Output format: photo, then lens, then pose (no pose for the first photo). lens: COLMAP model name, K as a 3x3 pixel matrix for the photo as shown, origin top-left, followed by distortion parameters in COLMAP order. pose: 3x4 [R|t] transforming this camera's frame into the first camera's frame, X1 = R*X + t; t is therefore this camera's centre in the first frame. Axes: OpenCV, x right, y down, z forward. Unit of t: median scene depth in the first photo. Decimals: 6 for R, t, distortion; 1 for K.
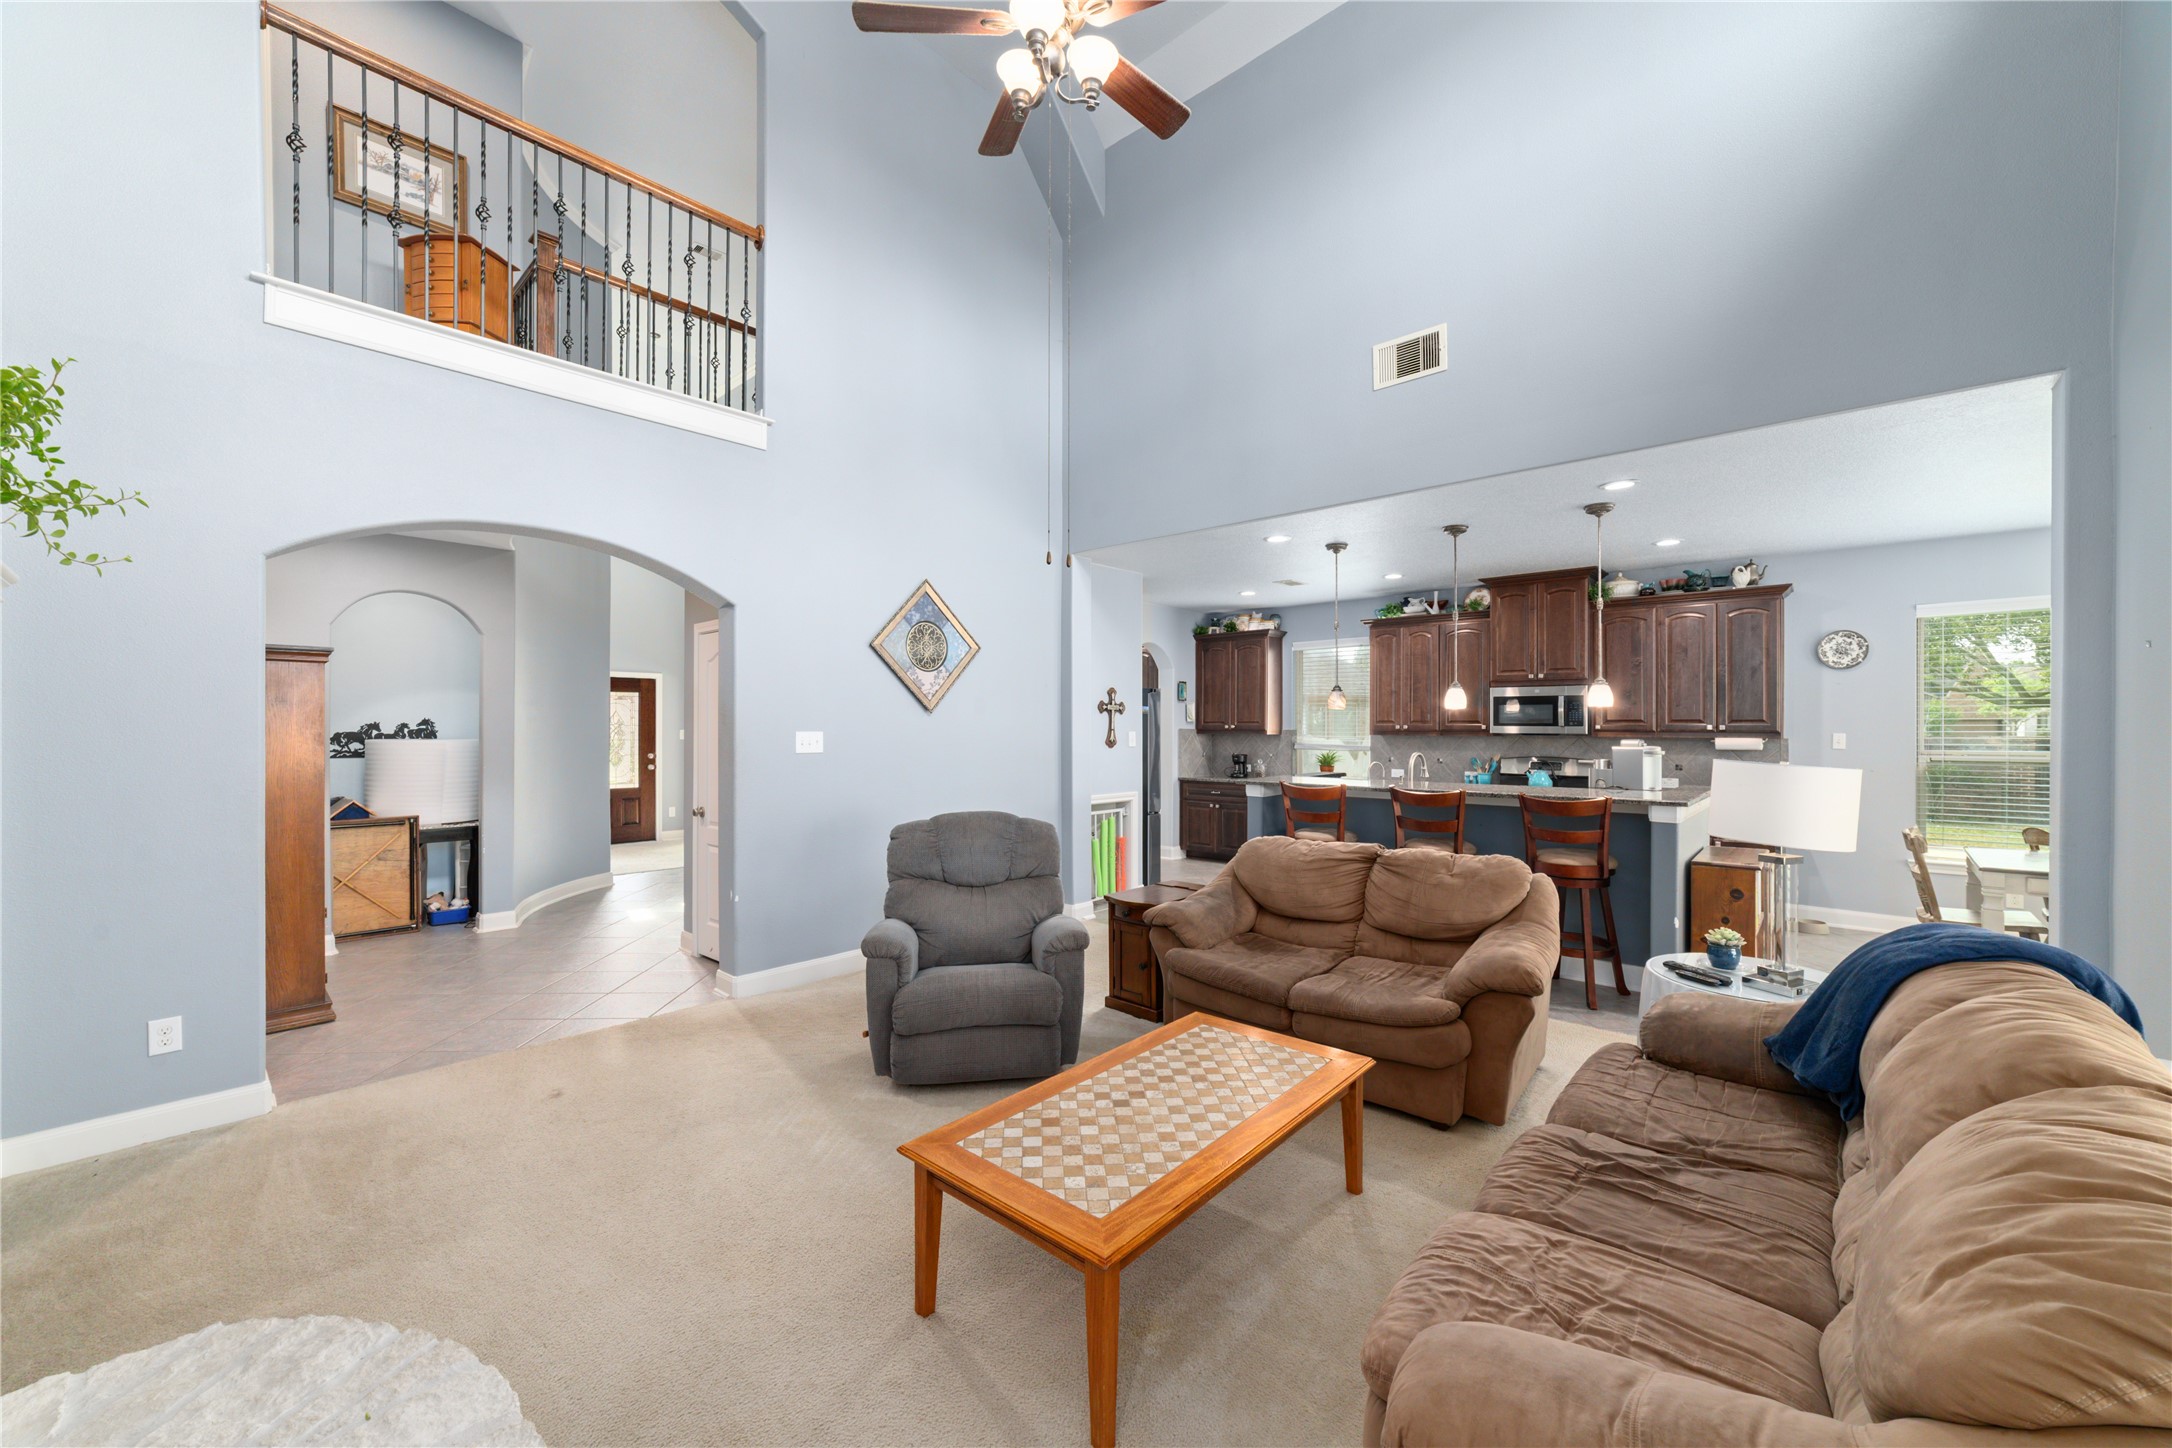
lens RADIAL K [[833.9, 0, 1093.4], [0, 833.9, 727.6], [0, 0, 1]] dist [-0.023940, 0.011158]
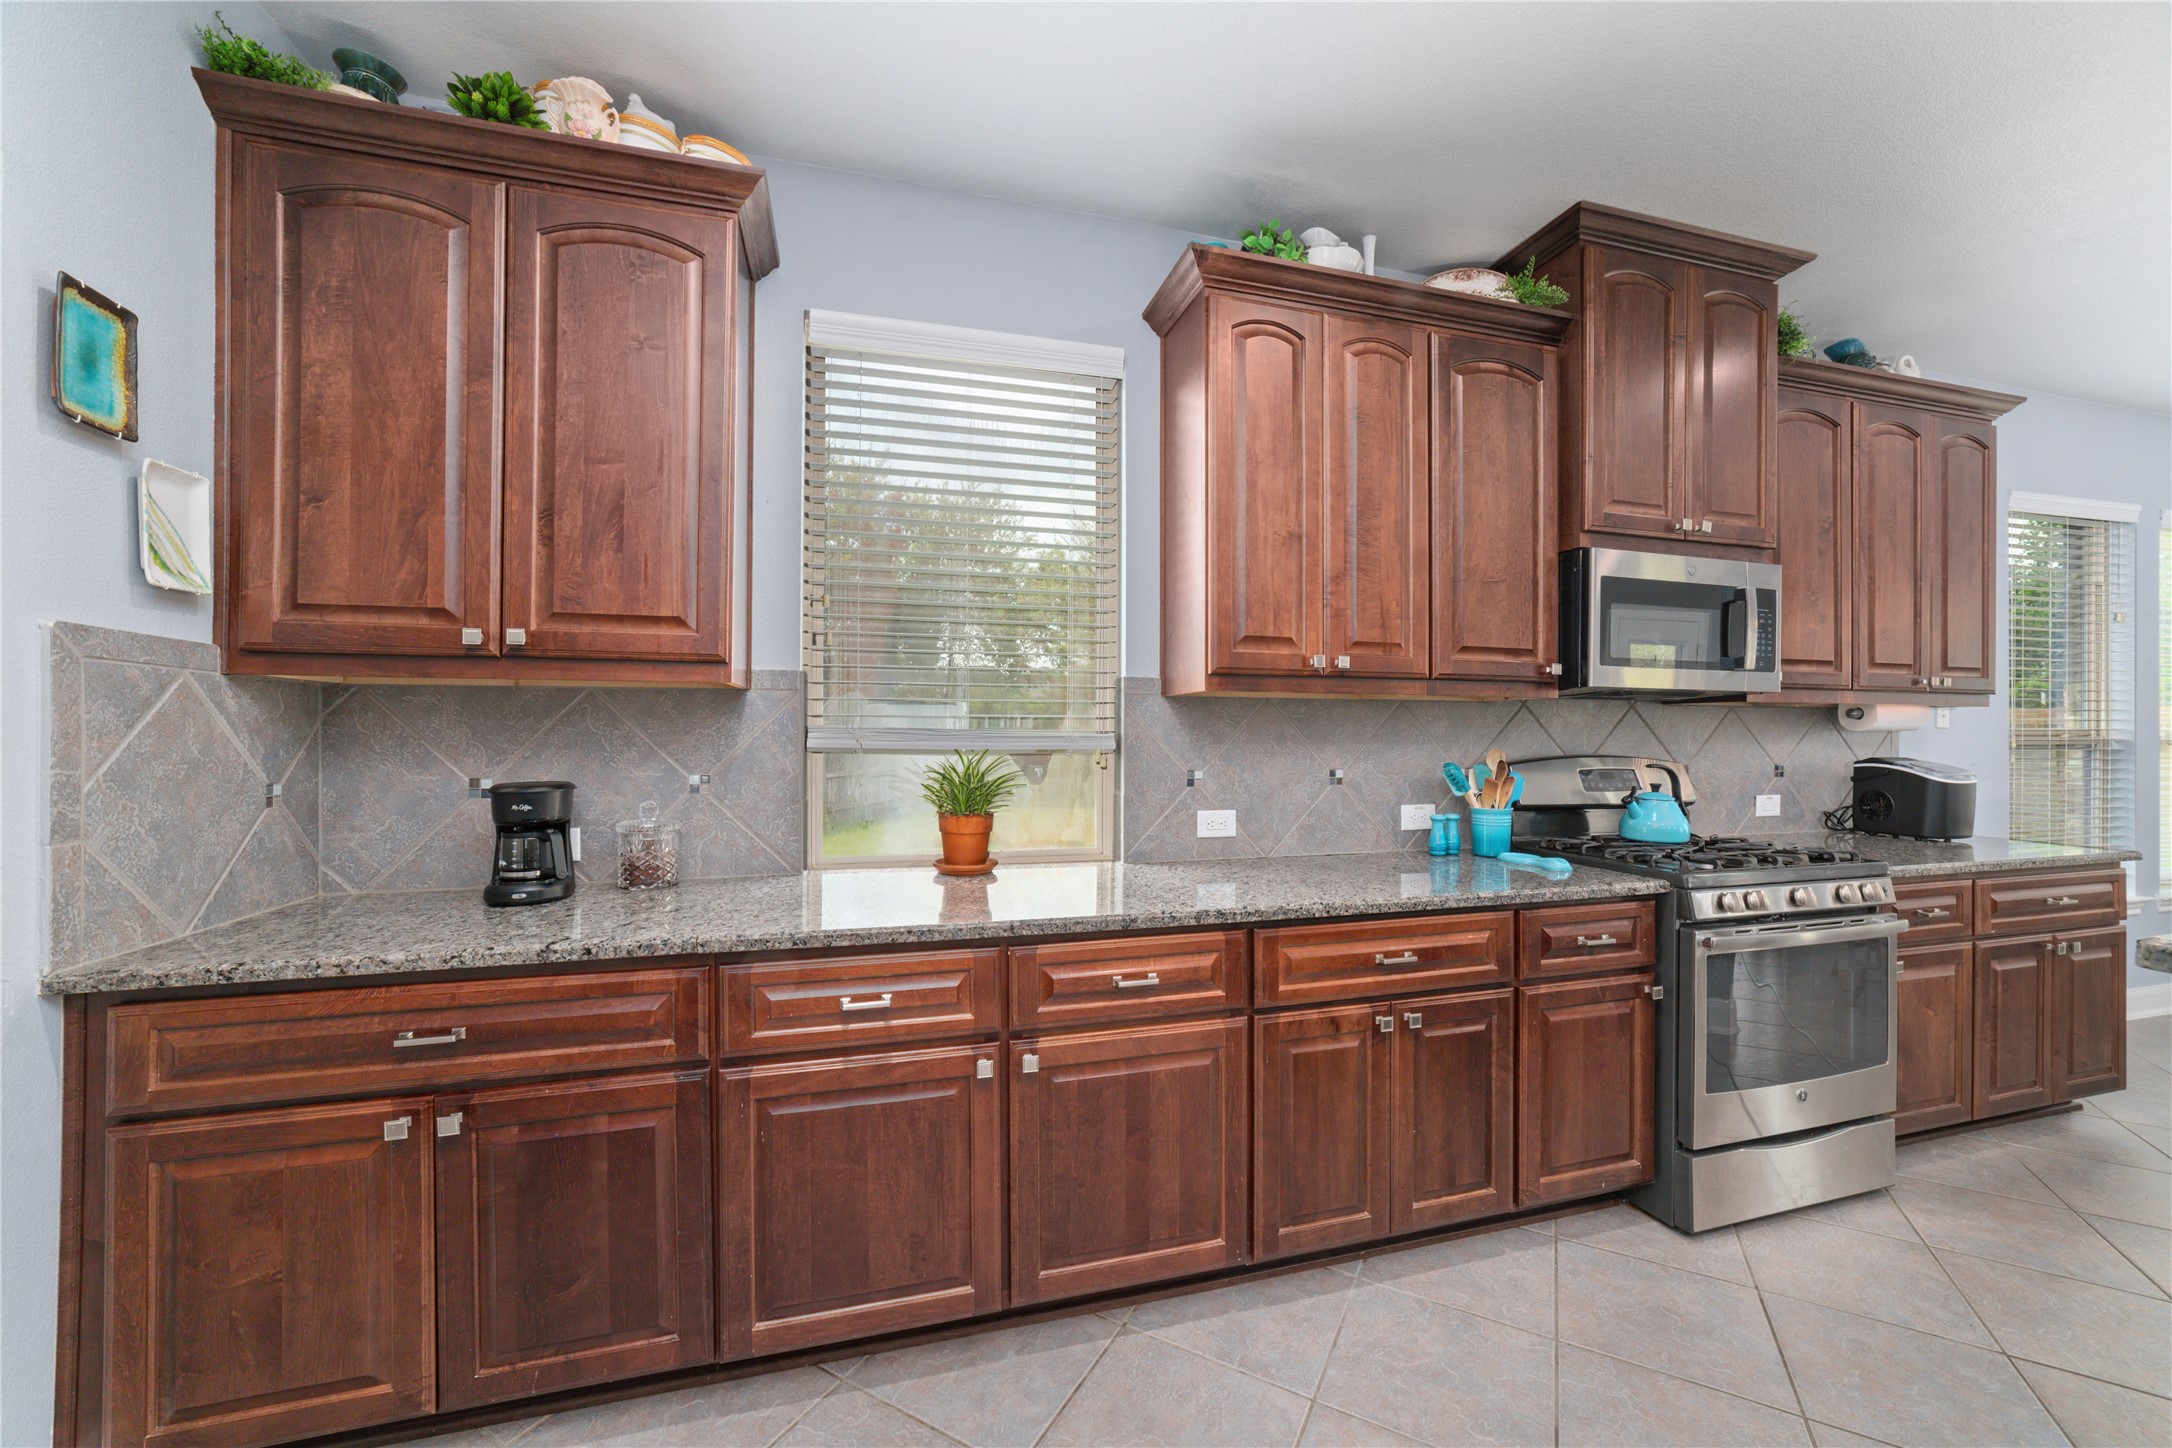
lens RADIAL K [[833.9, 0, 1093.4], [0, 833.9, 727.6], [0, 0, 1]] dist [-0.023940, 0.011158]
pose [[0.529572, 0.002446, 0.848262, 0.153482], [-0.002580, 0.999996, -0.001273, 0.036347], [-0.848261, -0.001514, 0.529576, 1.528982]]
